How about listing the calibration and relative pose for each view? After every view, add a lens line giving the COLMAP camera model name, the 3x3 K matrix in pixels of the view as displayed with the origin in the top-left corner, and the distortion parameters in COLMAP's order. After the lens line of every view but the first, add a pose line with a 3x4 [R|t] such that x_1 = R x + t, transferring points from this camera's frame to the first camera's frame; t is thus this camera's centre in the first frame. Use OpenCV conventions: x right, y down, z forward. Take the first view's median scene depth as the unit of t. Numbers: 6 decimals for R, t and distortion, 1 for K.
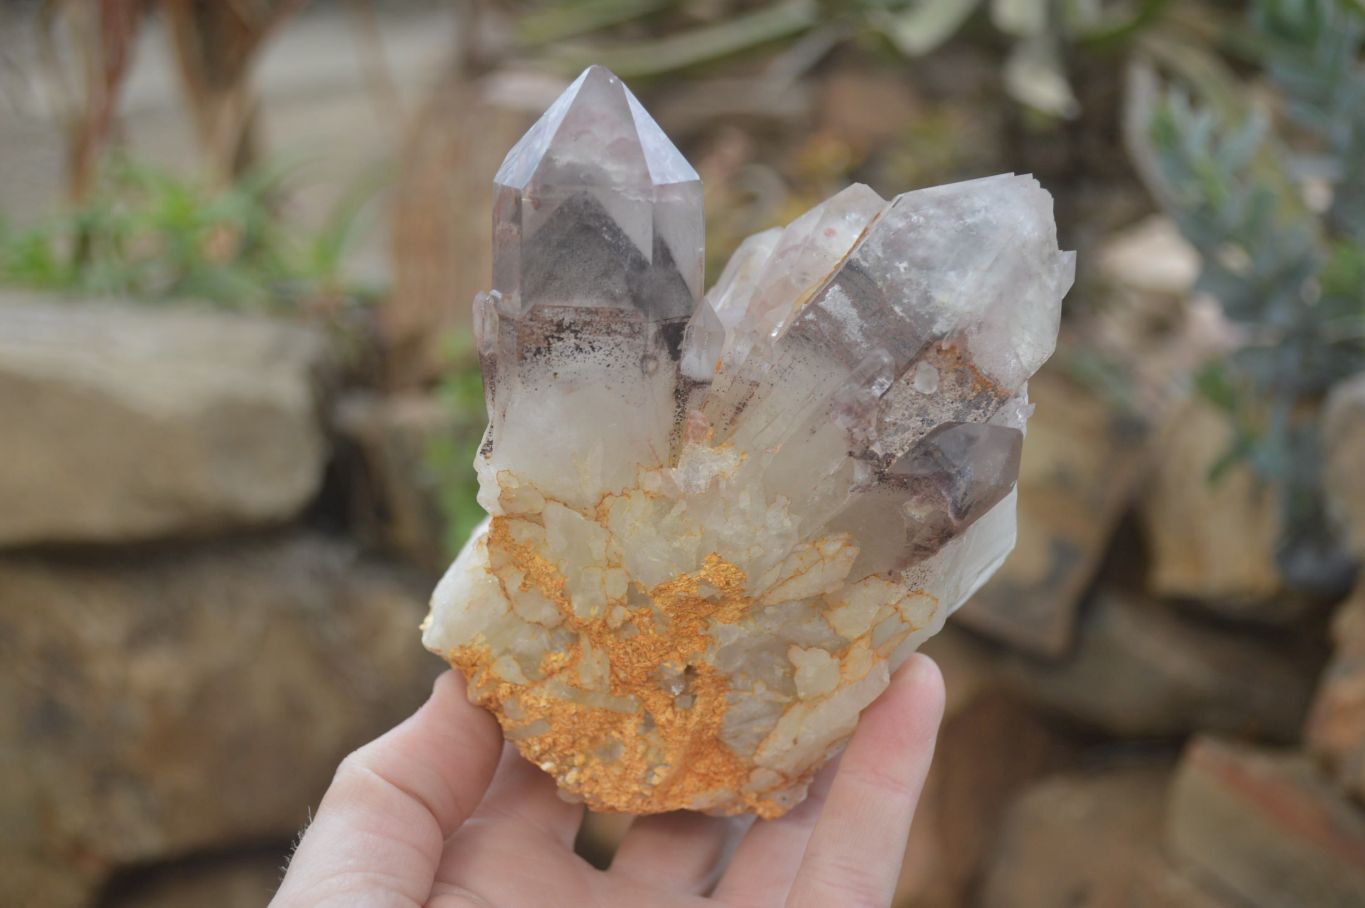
lens RADIAL K [[1799.7, 0, 686.3], [0, 1799.7, 456.3], [0, 0, 1]] dist [-0.033550, 0.000000]
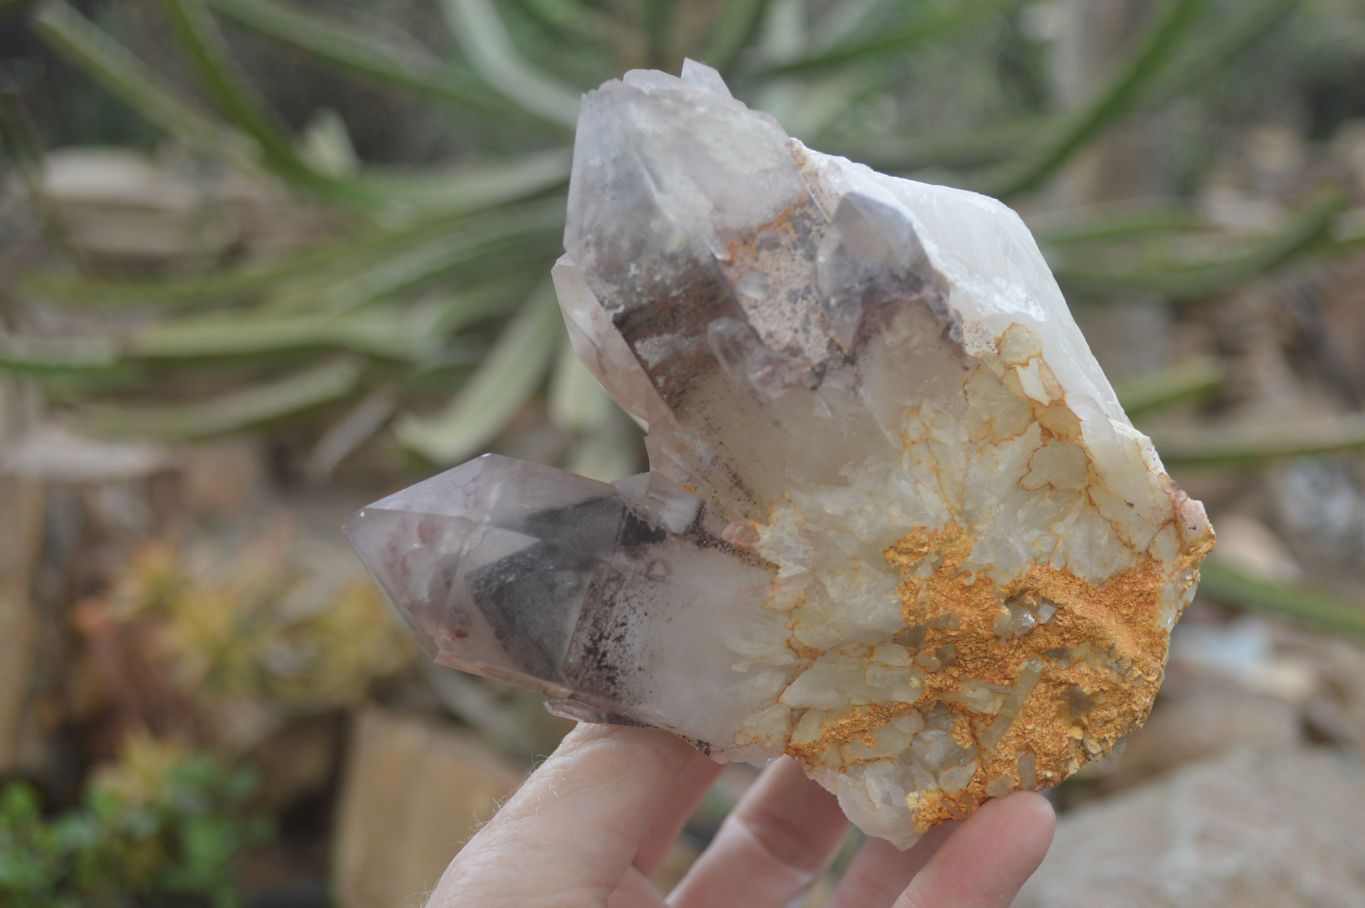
lens RADIAL K [[1799.7, 0, 683.6], [0, 1799.7, 458.6], [0, 0, 1]] dist [-0.033550, 0.000000]
pose [[0.274045, -0.948752, -0.157382, 0.180980], [0.948232, 0.293868, -0.120408, 0.055041], [0.160487, -0.116238, 0.980170, 0.108596]]
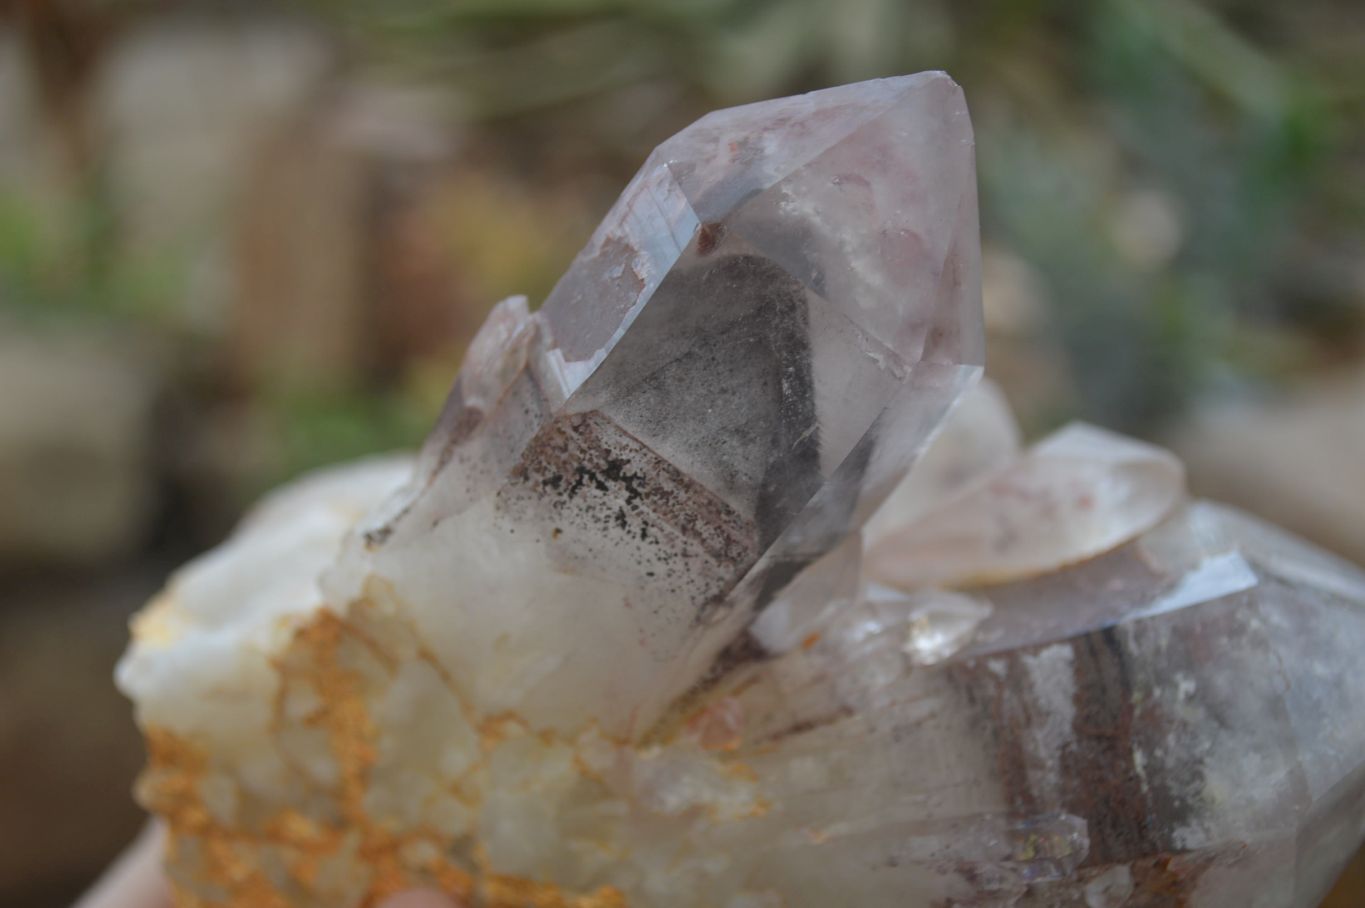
lens RADIAL K [[1799.7, 0, 683.8], [0, 1799.7, 452.0], [0, 0, 1]] dist [-0.033550, 0.000000]
pose [[0.833561, 0.533675, 0.142715, -0.129819], [-0.550220, 0.825119, 0.128205, -0.153225], [-0.049336, -0.185392, 0.981425, 0.477329]]
